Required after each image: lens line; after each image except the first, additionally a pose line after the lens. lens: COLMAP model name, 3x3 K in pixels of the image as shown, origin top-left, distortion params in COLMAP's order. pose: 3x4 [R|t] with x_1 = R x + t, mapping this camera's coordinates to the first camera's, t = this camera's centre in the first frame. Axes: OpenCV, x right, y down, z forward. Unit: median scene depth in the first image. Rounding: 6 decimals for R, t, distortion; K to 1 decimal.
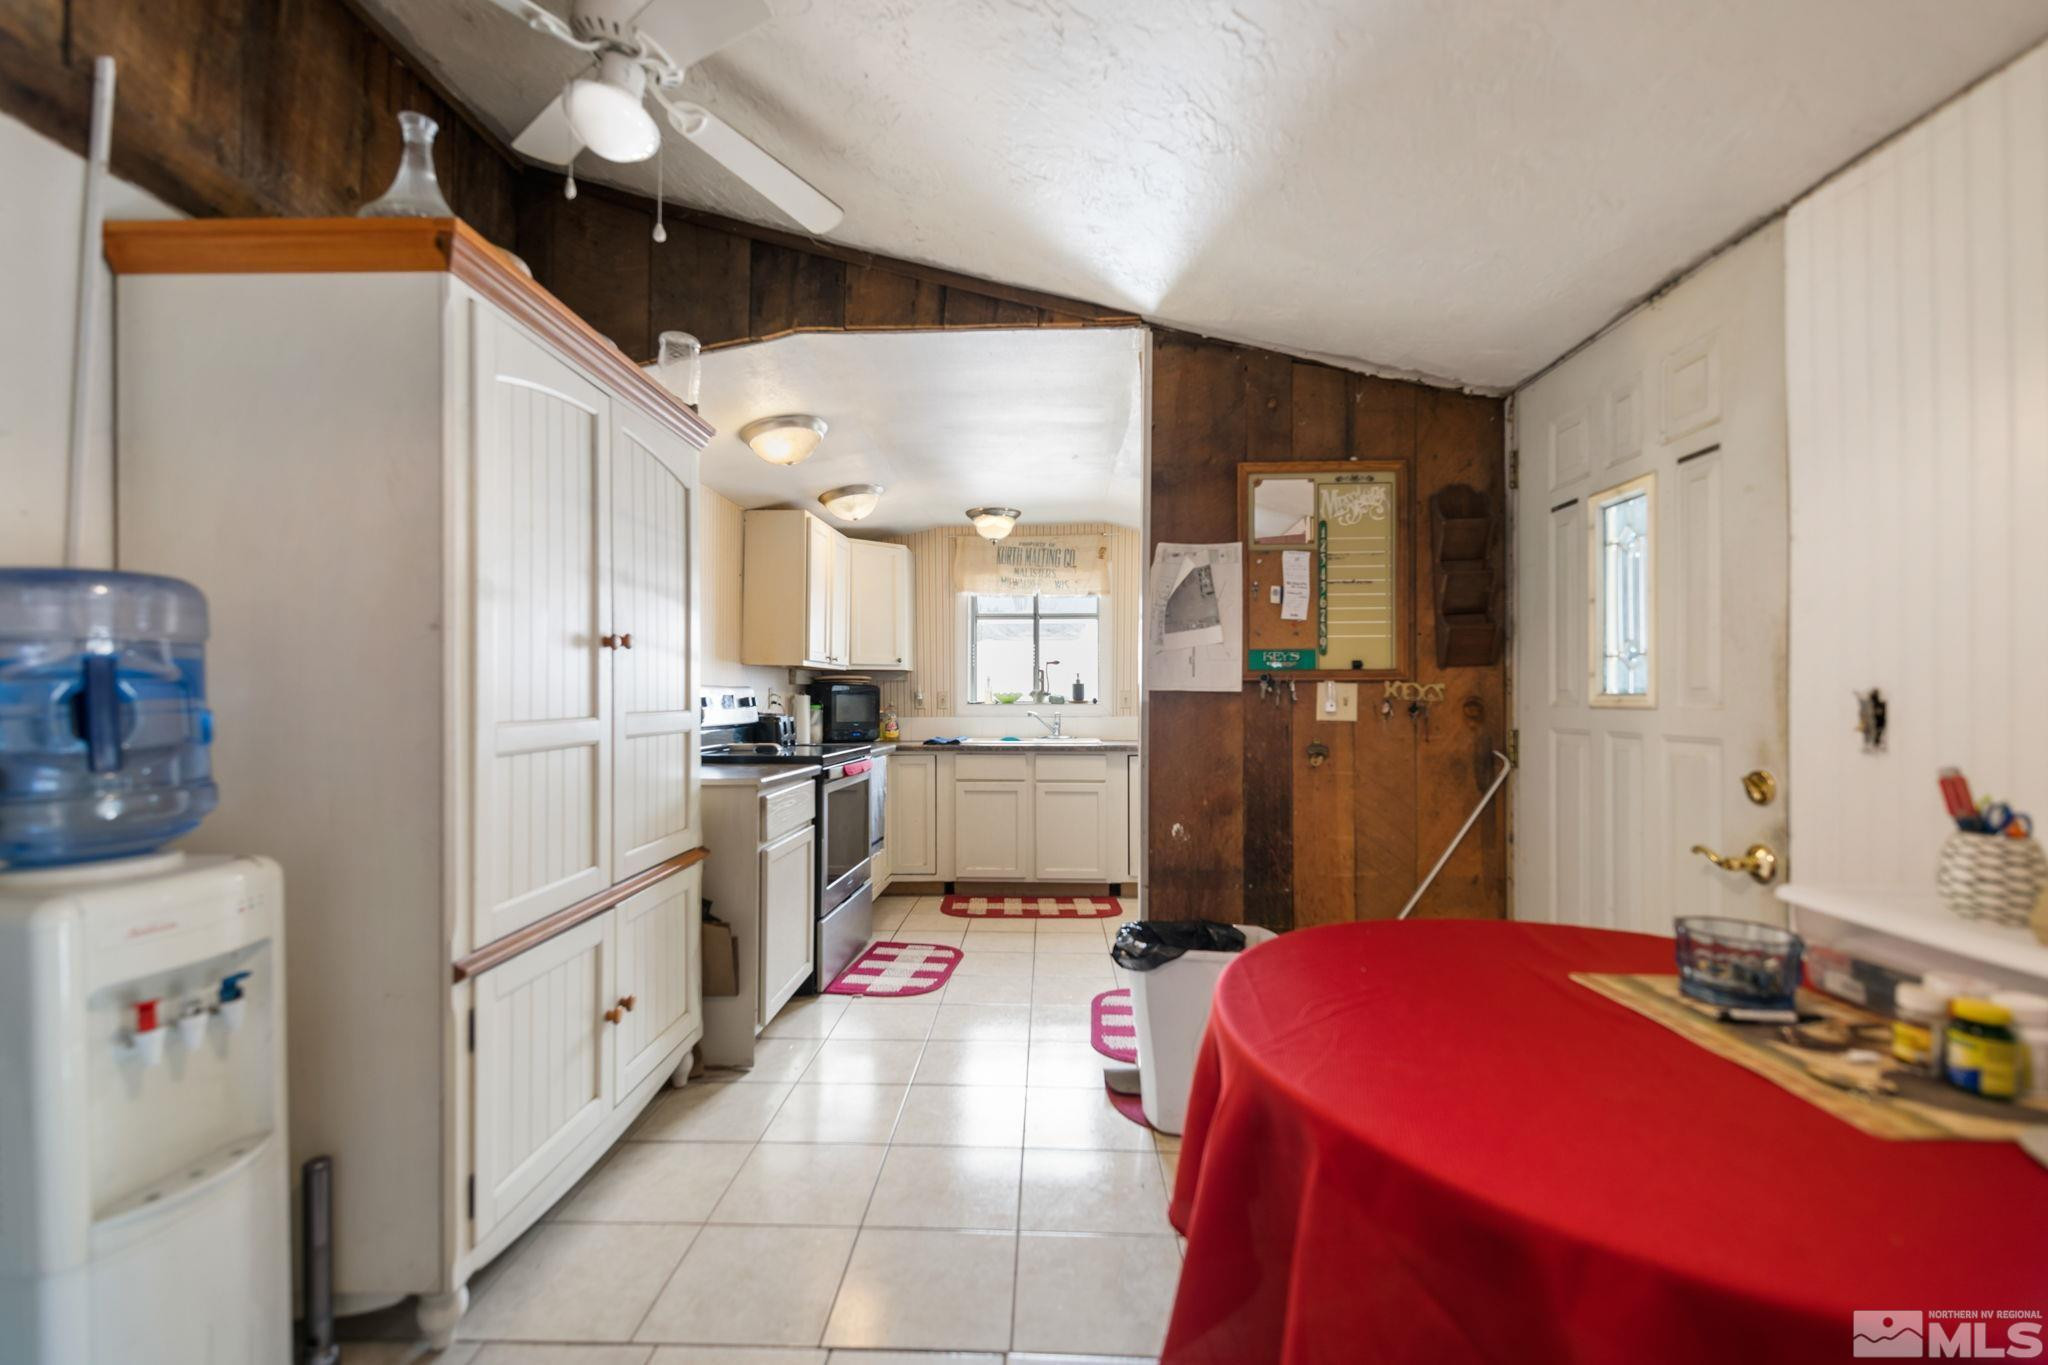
lens RADIAL K [[890.8, 0, 1024.0], [0, 890.8, 682.5], [0, 0, 1]] dist [0.000260, -0.000034]
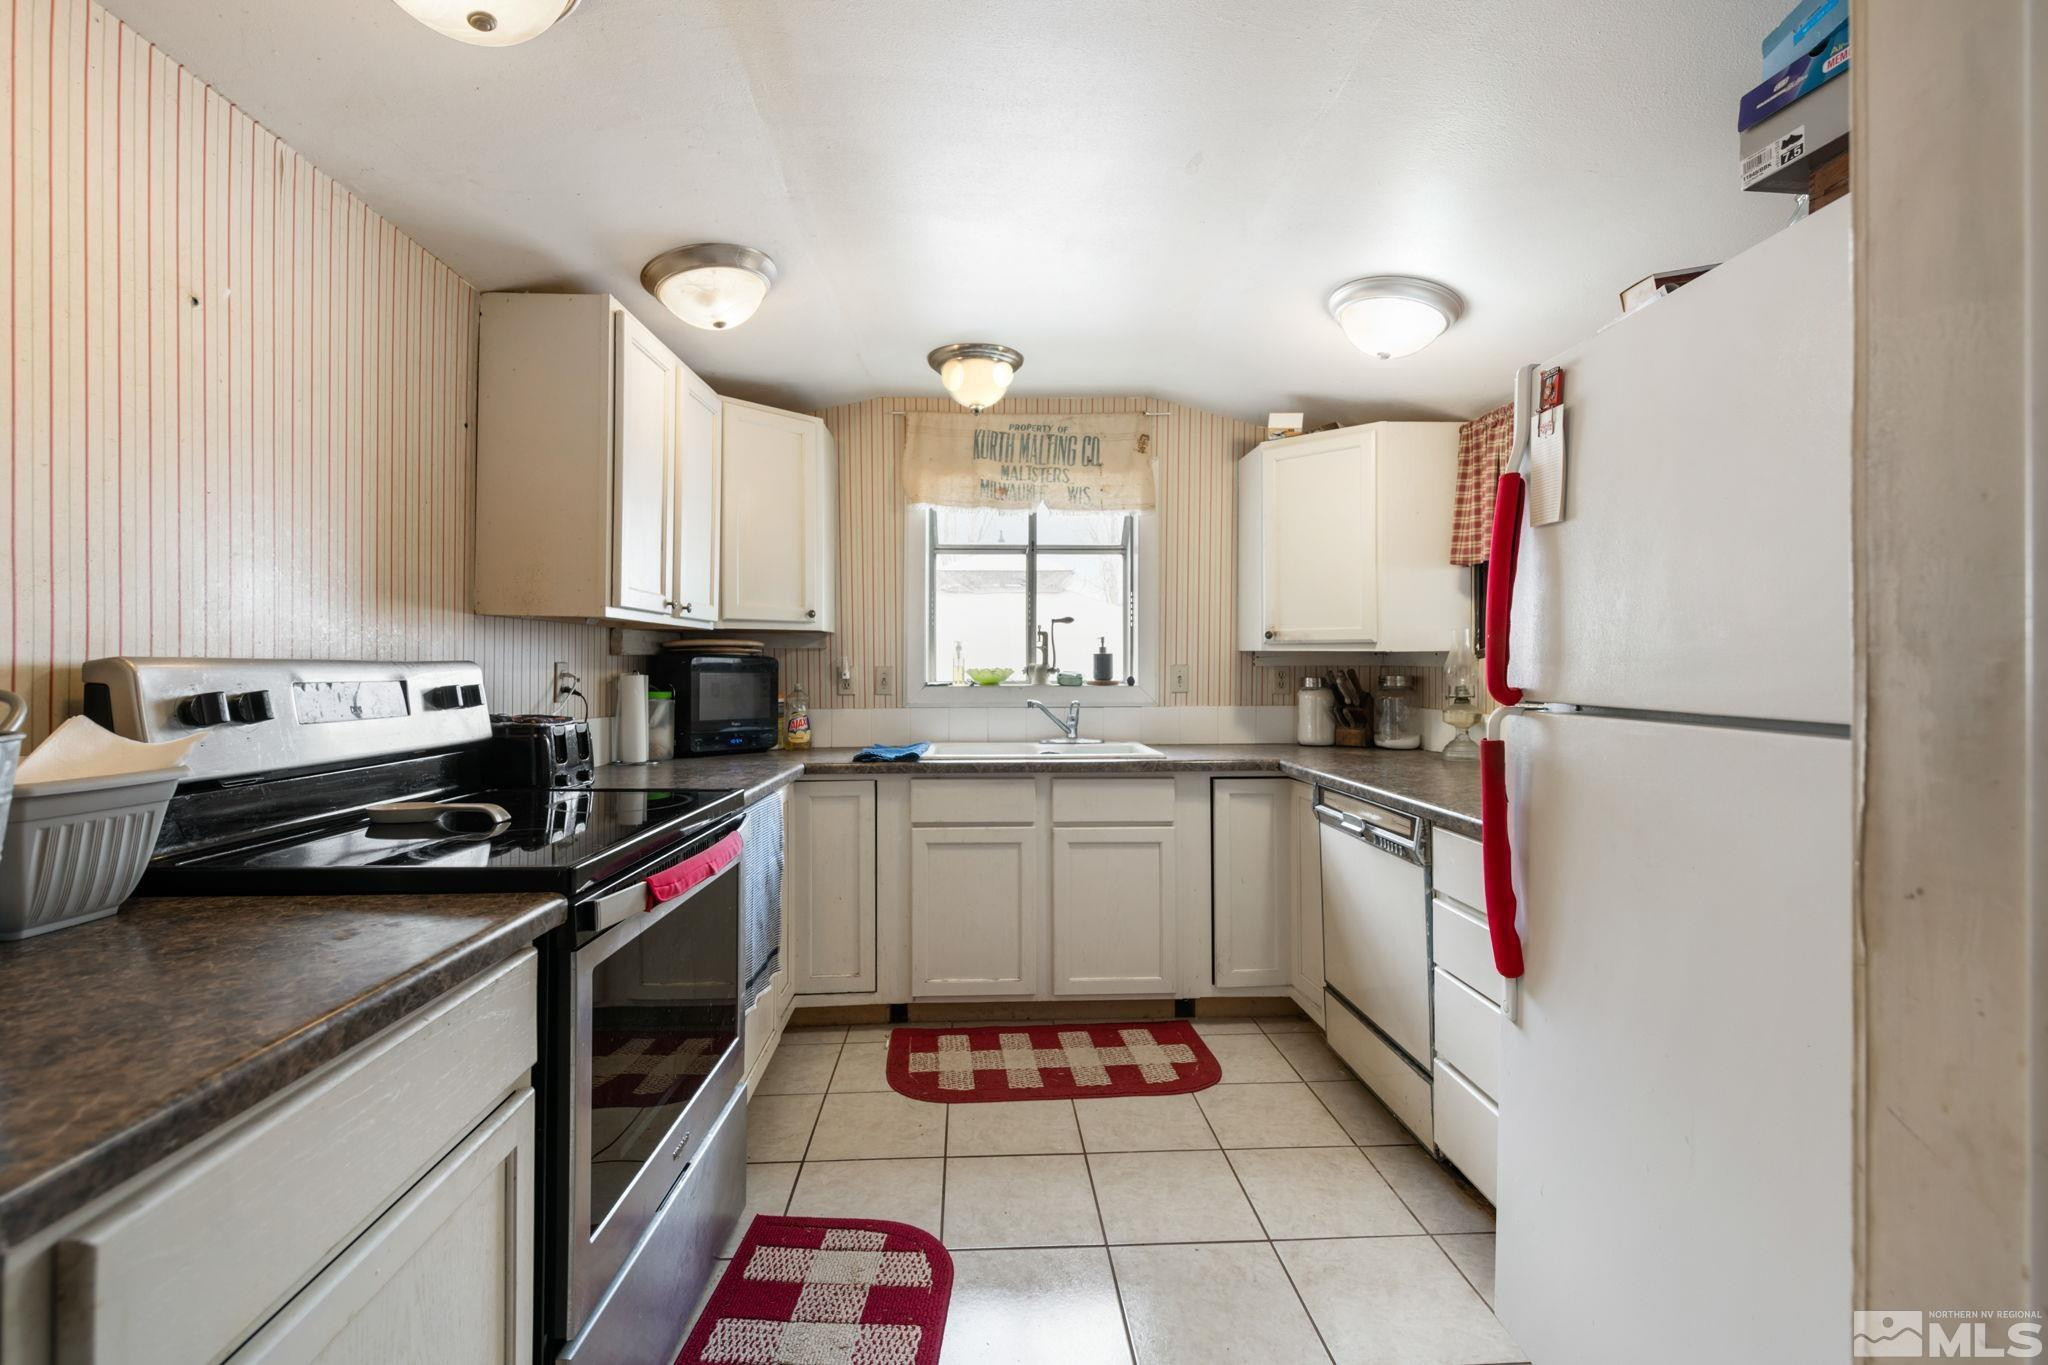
lens RADIAL K [[914.2, 0, 1021.0], [0, 914.2, 649.2], [0, 0, 1]] dist [0.000308, 0.000044]
pose [[0.996891, 0.000536, 0.078791, -0.051500], [-0.000394, 0.999998, -0.001816, -0.000715], [-0.078792, 0.001779, 0.996889, 0.403275]]
